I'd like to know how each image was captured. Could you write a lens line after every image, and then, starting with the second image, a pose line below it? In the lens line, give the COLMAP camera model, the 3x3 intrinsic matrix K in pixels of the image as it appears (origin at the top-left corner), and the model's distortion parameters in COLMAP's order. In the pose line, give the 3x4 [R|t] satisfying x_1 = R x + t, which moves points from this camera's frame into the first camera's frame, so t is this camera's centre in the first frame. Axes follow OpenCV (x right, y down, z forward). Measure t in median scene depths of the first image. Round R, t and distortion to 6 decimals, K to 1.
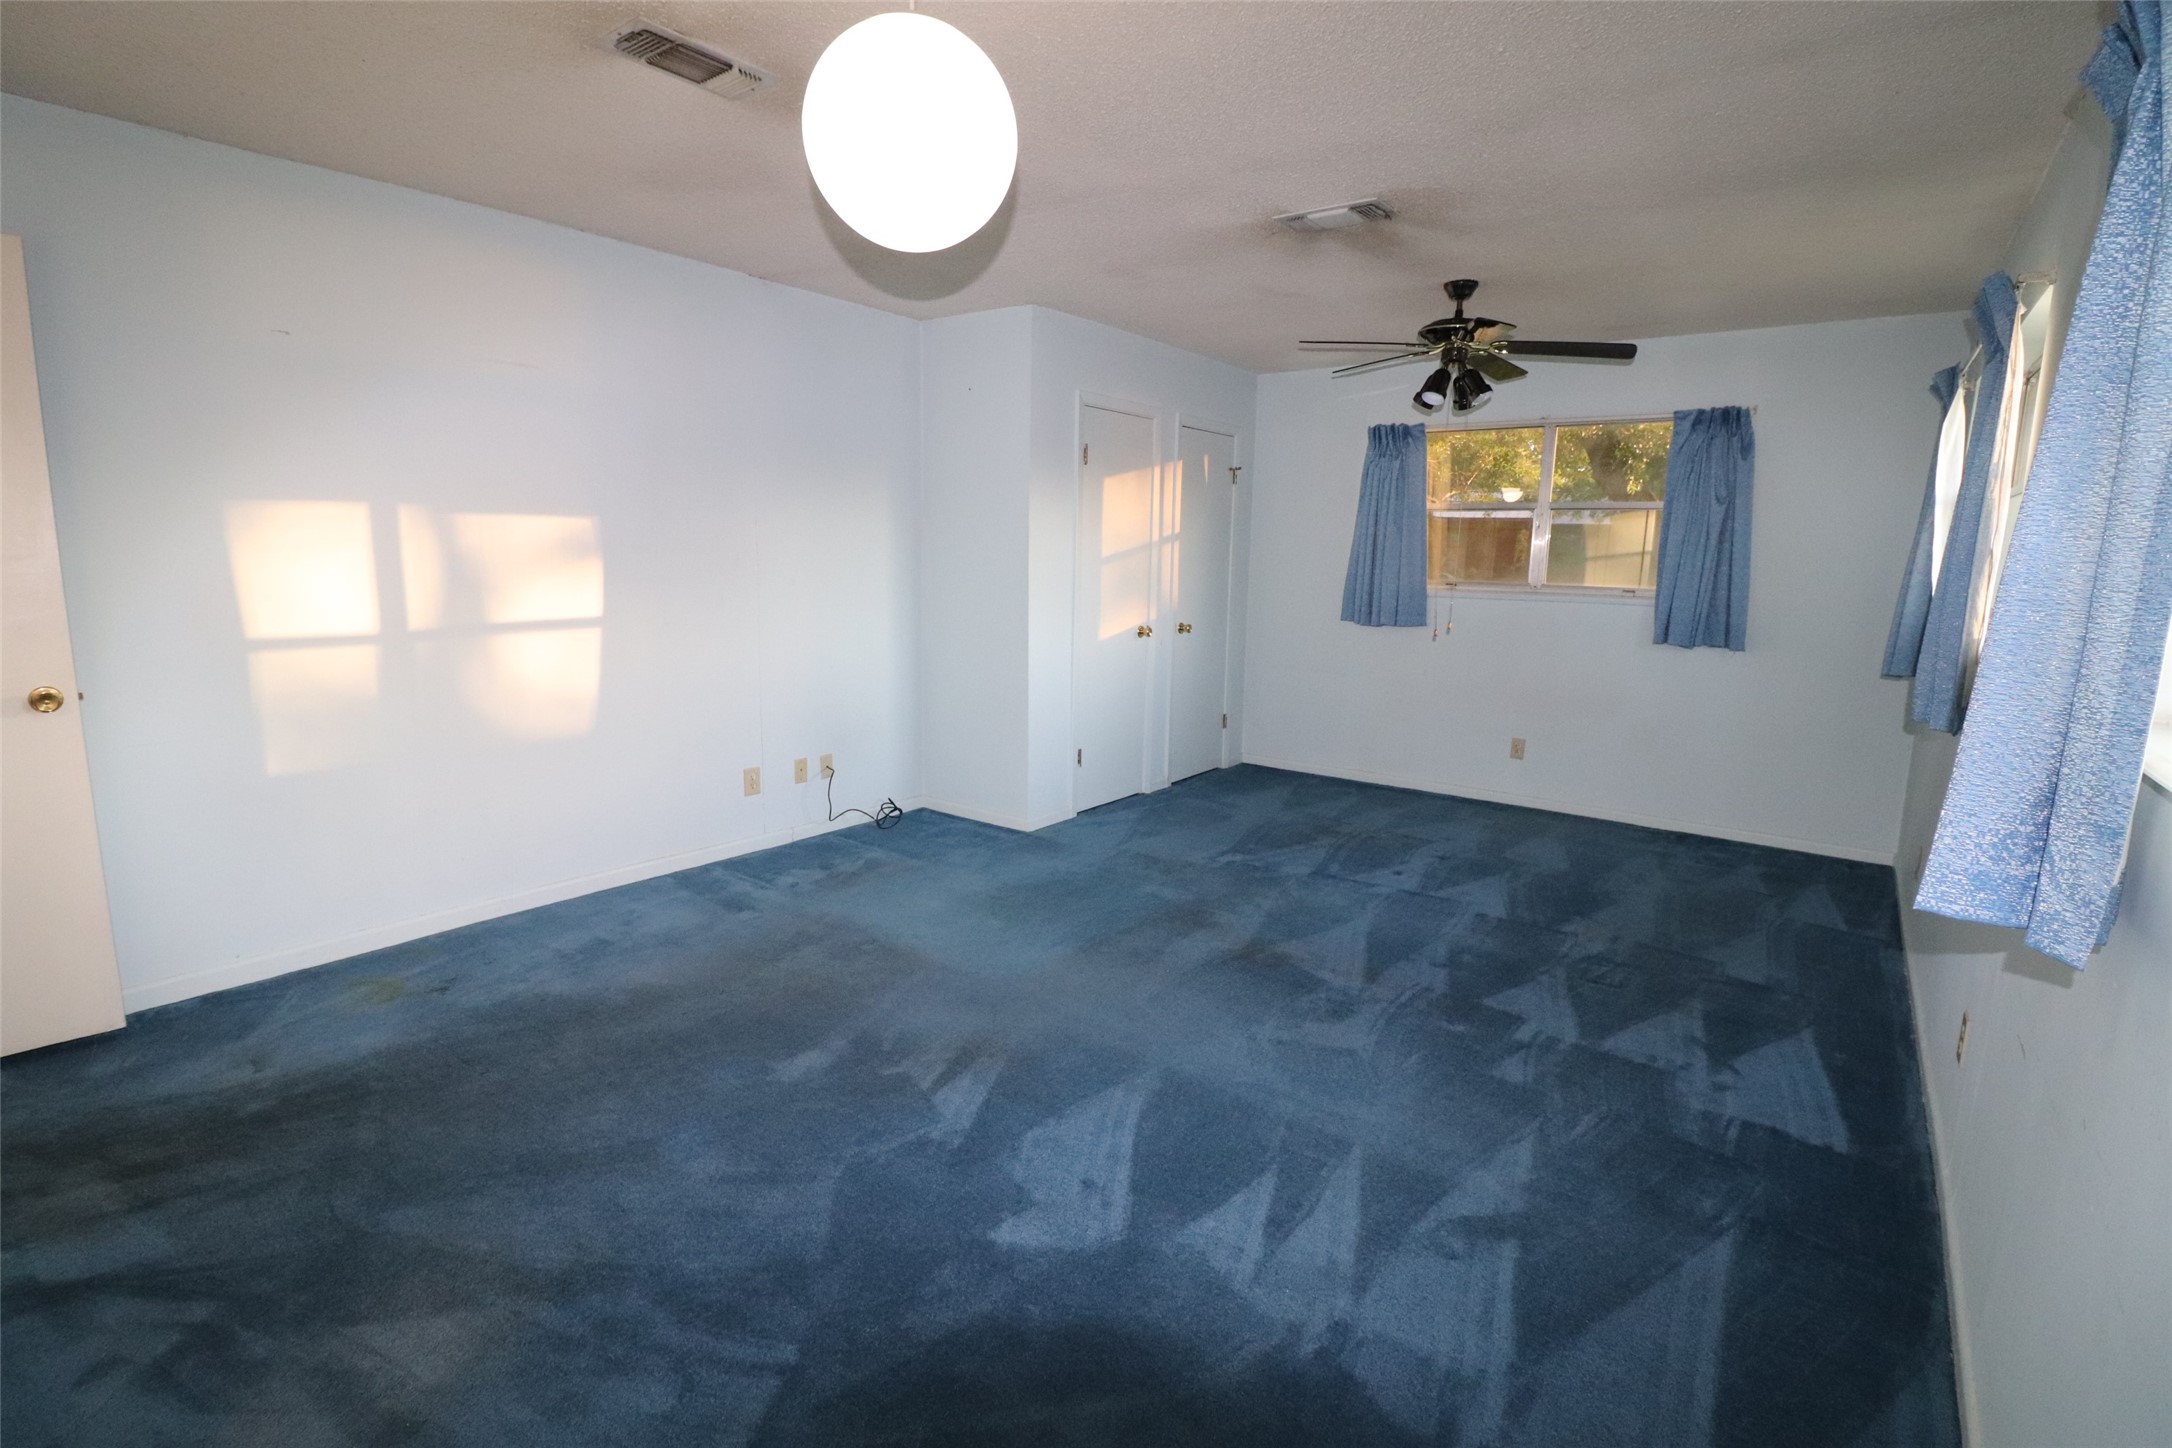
lens RADIAL K [[1023.2, 0, 1086.0], [0, 1023.2, 724.0], [0, 0, 1]] dist [-0.000396, -0.000127]
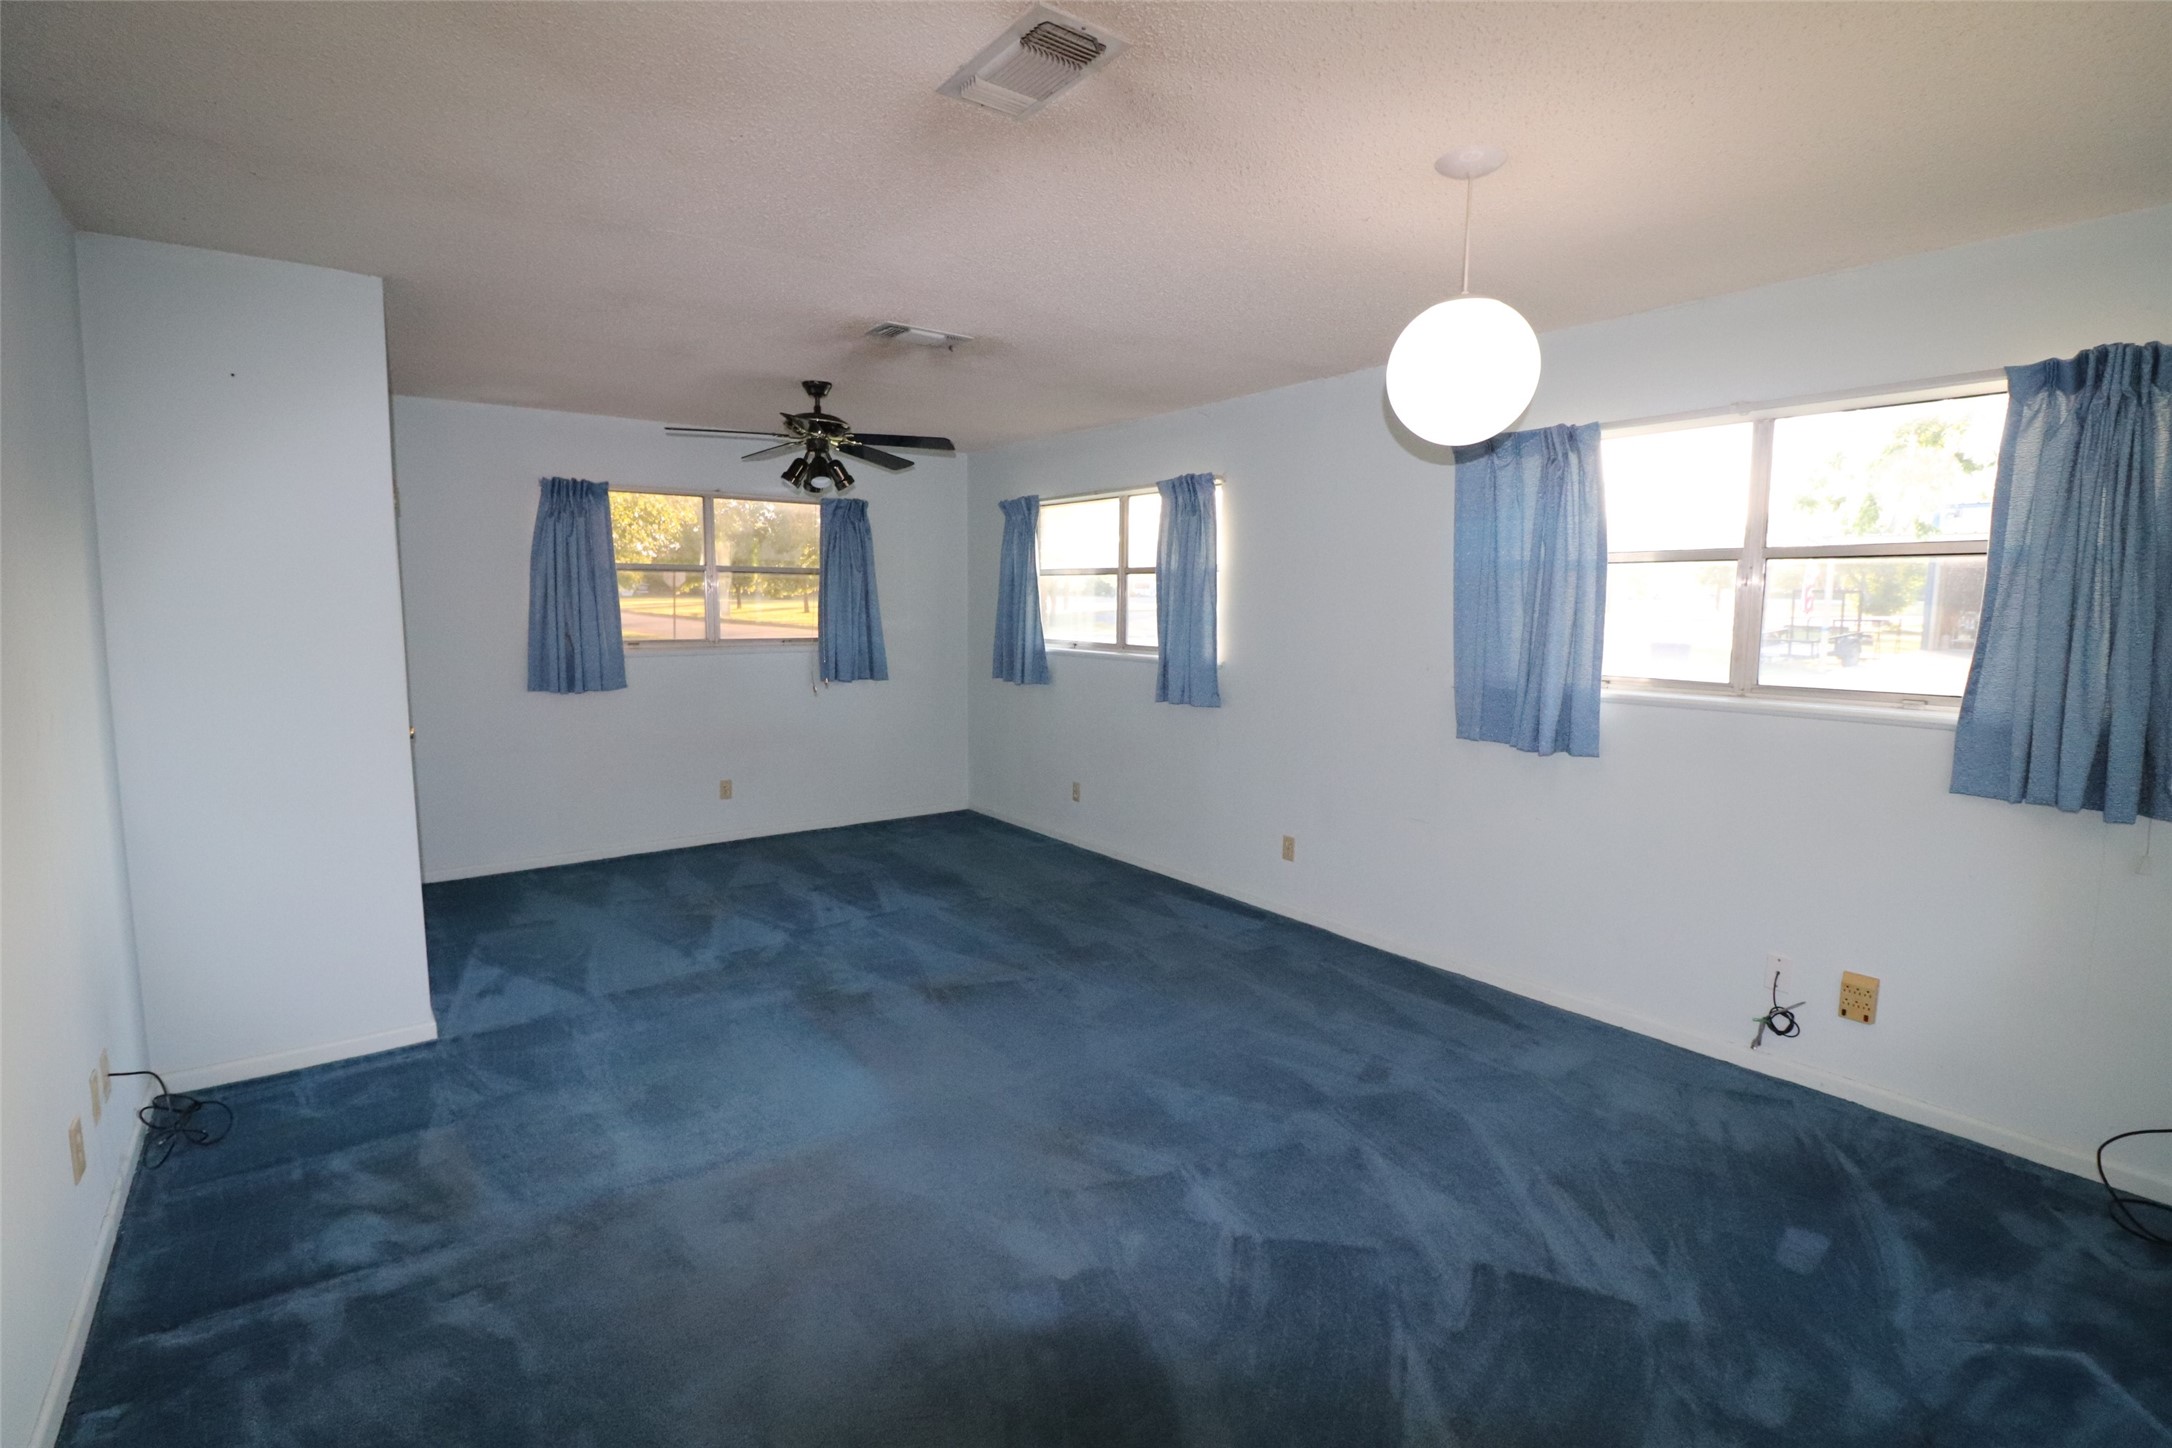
lens RADIAL K [[1031.9, 0, 1061.7], [0, 1031.9, 705.8], [0, 0, 1]] dist [-0.000113, -0.000219]
pose [[0.276481, -0.118700, 0.953661, -0.654470], [0.165403, 0.983412, 0.074450, -0.109237], [-0.946679, 0.137155, 0.291528, 0.423803]]
